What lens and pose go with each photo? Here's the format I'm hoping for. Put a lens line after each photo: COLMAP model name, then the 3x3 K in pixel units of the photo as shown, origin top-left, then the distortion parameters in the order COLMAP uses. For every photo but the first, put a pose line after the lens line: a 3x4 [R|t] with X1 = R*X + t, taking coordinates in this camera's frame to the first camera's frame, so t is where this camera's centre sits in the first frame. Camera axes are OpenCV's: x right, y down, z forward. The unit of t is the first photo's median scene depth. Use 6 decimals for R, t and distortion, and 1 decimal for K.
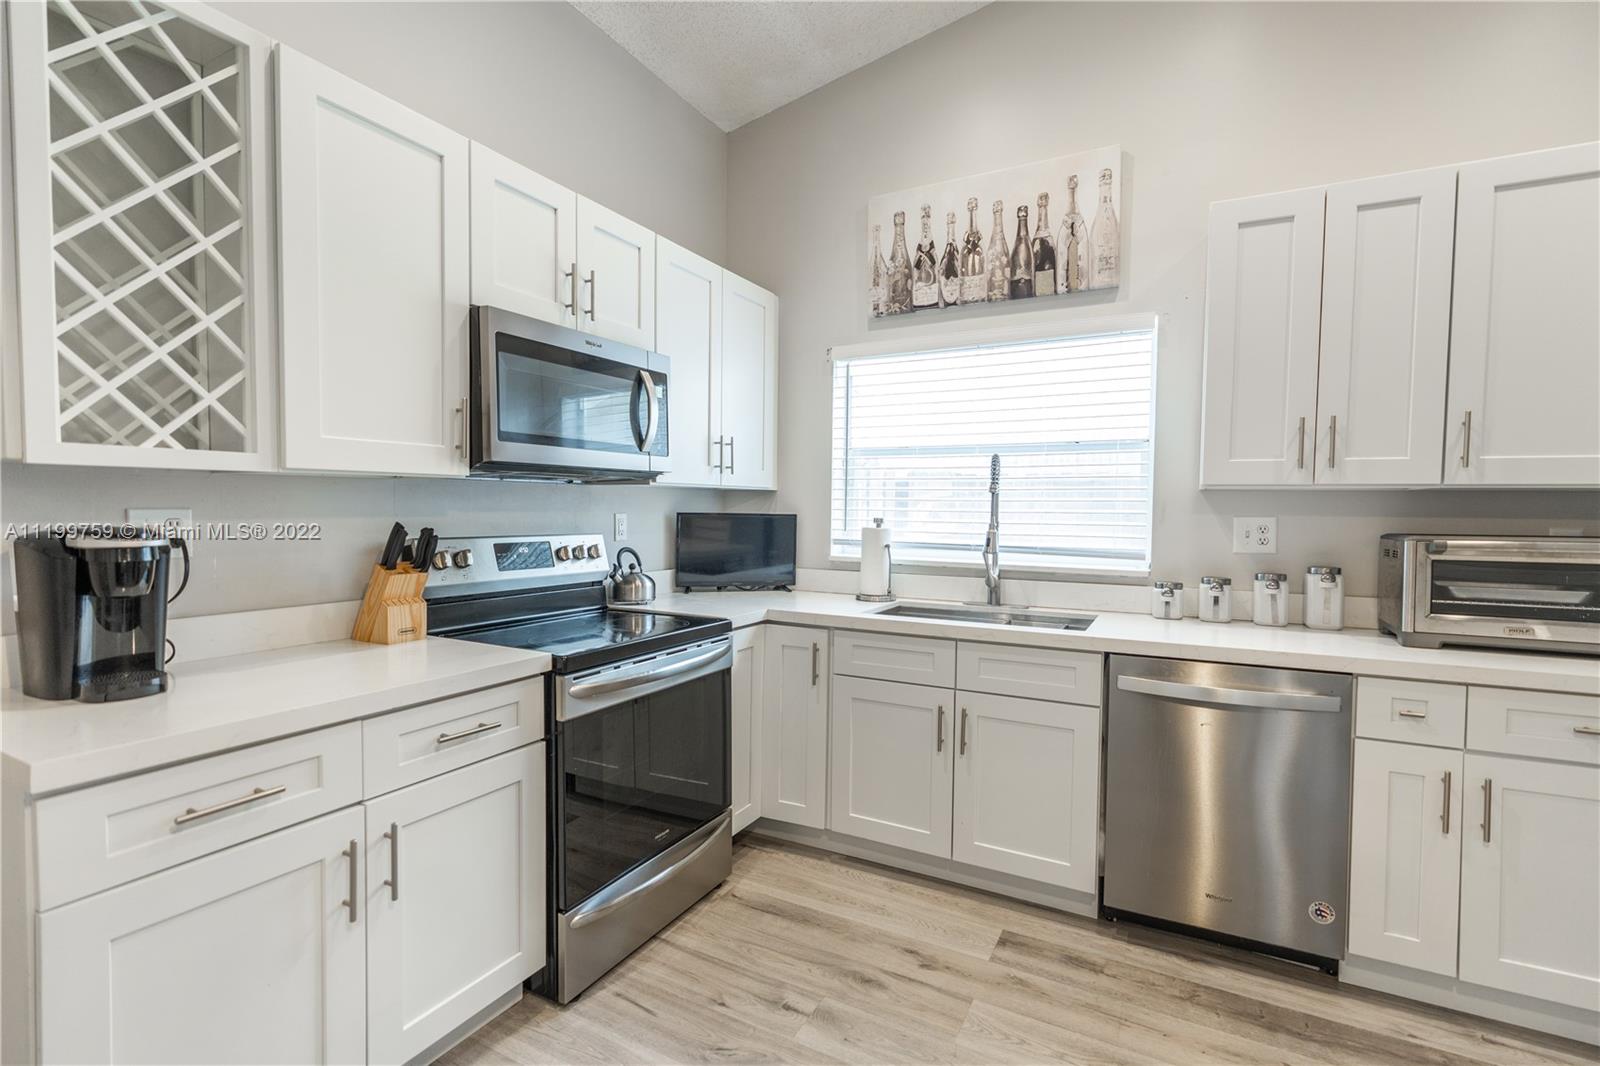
lens RADIAL K [[727.4, 0, 798.2], [0, 727.4, 538.7], [0, 0, 1]] dist [-0.001483, 0.000604]
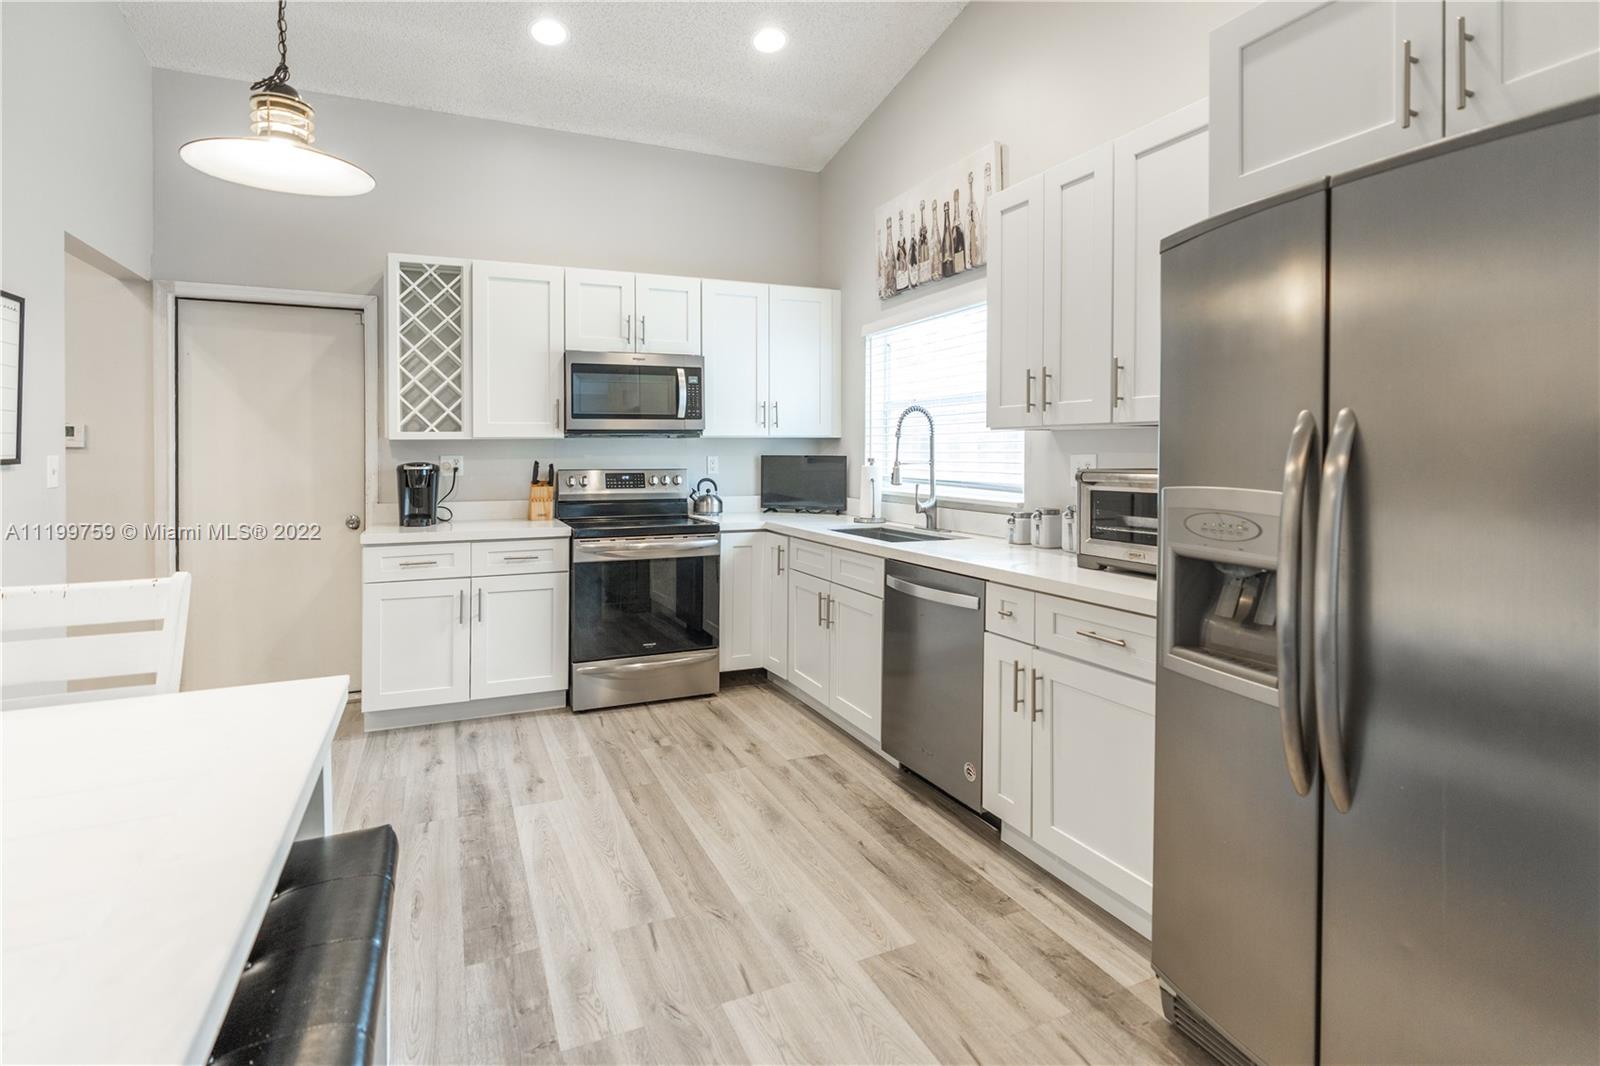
lens RADIAL K [[768.7, 0, 757.7], [0, 768.7, 455.5], [0, 0, 1]] dist [-0.000141, 0.000033]
pose [[0.769629, -0.009024, -0.638427, 0.914267], [-0.015928, 0.999318, -0.033326, 0.016783], [0.638292, 0.035818, 0.768960, -0.186668]]
